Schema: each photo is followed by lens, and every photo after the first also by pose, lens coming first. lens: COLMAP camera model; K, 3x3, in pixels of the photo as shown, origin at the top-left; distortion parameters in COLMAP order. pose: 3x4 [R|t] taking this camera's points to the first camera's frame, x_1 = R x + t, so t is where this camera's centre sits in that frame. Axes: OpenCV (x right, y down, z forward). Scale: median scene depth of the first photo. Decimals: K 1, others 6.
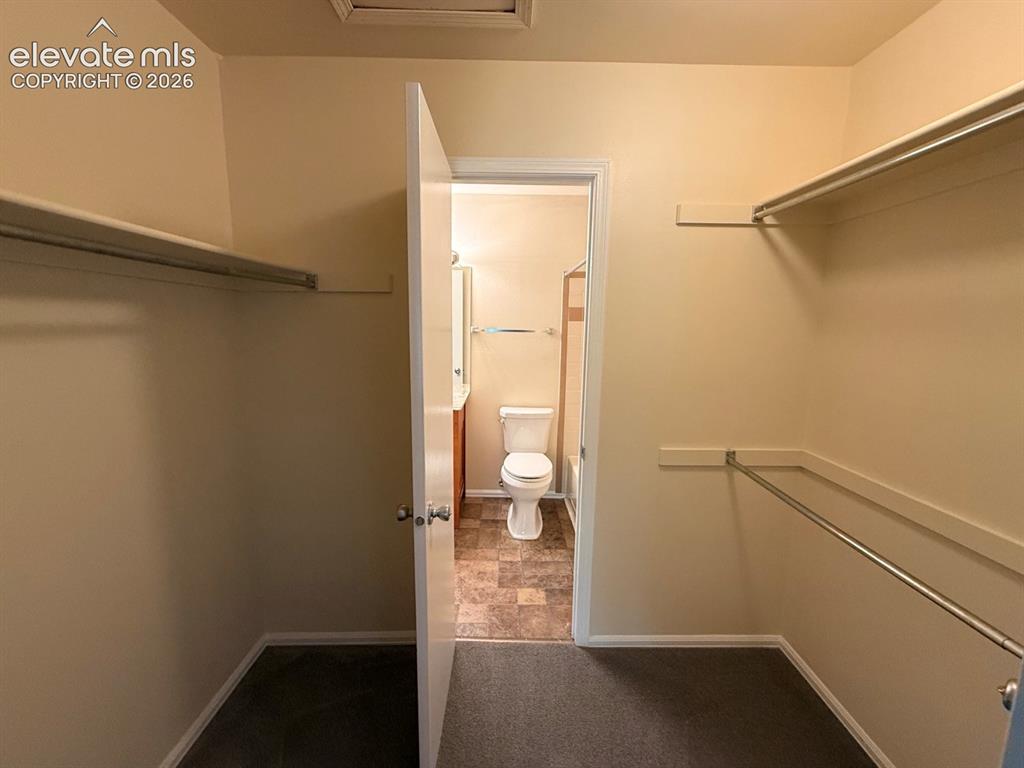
lens RADIAL K [[408.8, 0, 508.9], [0, 408.8, 387.6], [0, 0, 1]] dist [0.002924, -0.000697]
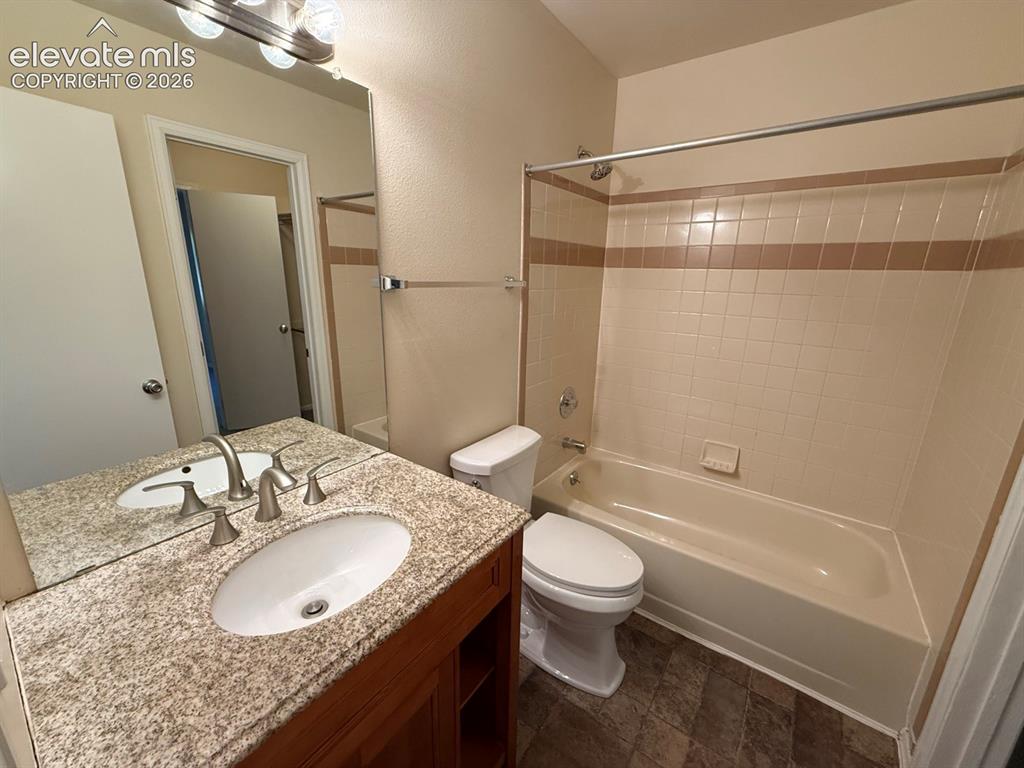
lens RADIAL K [[408.8, 0, 504.9], [0, 408.8, 381.5], [0, 0, 1]] dist [0.002924, -0.000697]
pose [[0.603699, -0.195598, 0.772845, -0.348762], [0.125115, 0.980667, 0.150463, -0.098442], [-0.787333, 0.005860, 0.616500, 0.722042]]
